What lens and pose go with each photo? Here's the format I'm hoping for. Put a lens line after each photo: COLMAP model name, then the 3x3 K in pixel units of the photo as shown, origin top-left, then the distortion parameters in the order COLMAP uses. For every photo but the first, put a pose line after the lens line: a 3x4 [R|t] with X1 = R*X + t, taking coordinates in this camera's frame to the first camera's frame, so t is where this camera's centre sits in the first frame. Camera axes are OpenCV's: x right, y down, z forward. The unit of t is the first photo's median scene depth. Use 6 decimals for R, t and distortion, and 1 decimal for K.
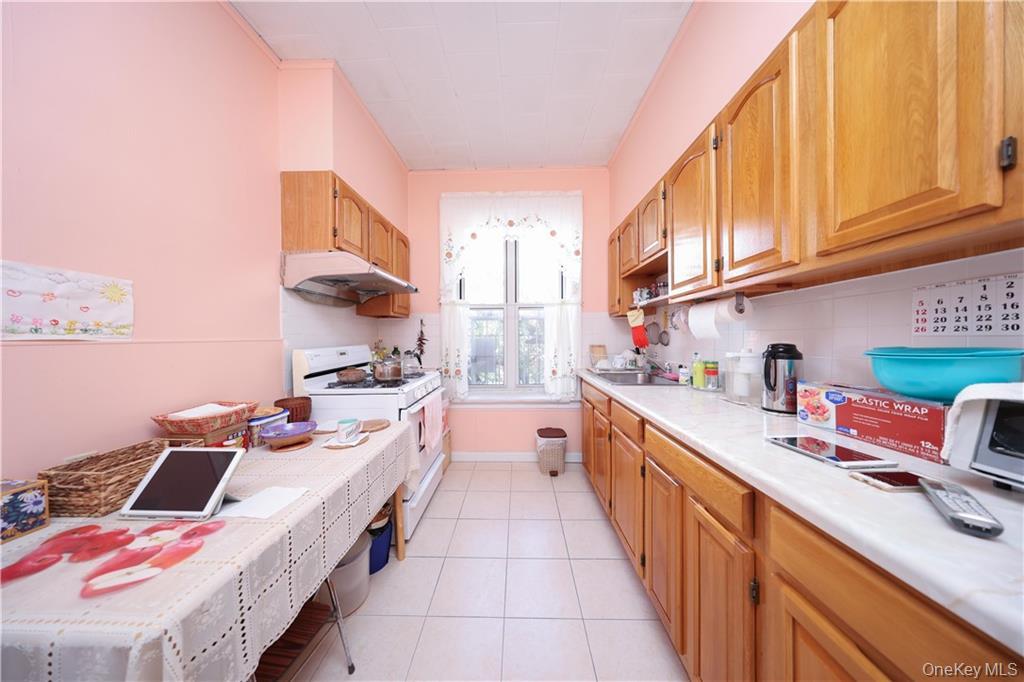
lens RADIAL K [[296.7, 0, 511.8], [0, 296.7, 337.5], [0, 0, 1]] dist [-0.001046, -0.000146]
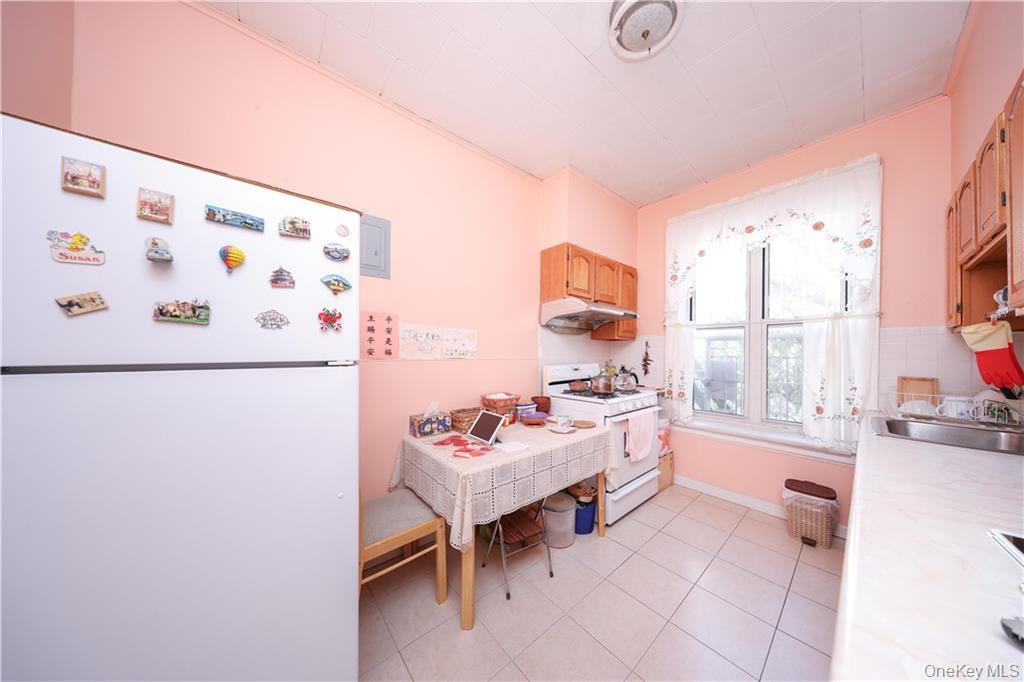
lens RADIAL K [[296.7, 0, 511.8], [0, 296.7, 337.5], [0, 0, 1]] dist [-0.001046, -0.000146]
pose [[0.659128, -0.026257, -0.751572, 0.291886], [-0.015854, 0.998683, -0.048794, -0.023676], [0.751864, 0.044077, 0.657844, -0.130082]]
